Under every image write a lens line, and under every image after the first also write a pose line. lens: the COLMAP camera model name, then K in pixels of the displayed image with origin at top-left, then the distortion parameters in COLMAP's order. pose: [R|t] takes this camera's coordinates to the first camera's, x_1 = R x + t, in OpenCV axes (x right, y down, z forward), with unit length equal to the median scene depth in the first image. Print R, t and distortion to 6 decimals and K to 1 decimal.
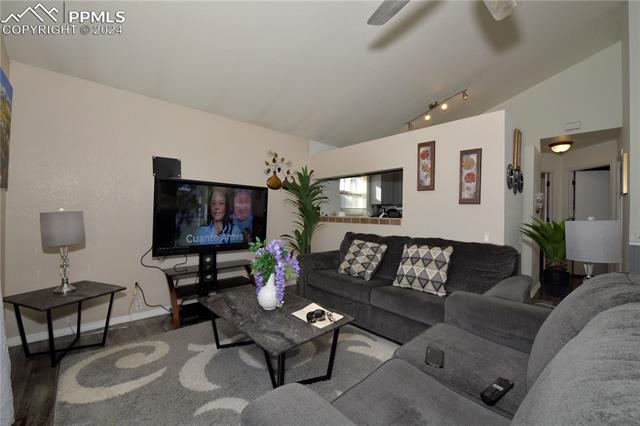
lens RADIAL K [[260.1, 0, 320.2], [0, 260.1, 210.9], [0, 0, 1]] dist [-0.003163, -0.000168]
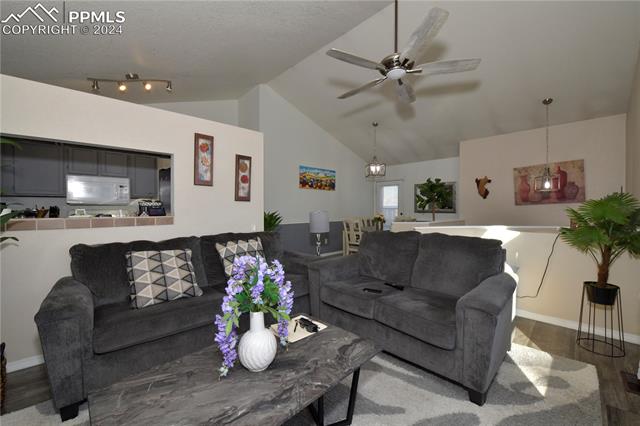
lens RADIAL K [[260.1, 0, 319.9], [0, 260.1, 210.4], [0, 0, 1]] dist [-0.003163, -0.000168]
pose [[-0.023209, -0.021807, 0.999493, -0.620169], [-0.003881, 0.999756, 0.021723, -0.010729], [-0.999723, -0.003375, -0.023288, 0.662671]]
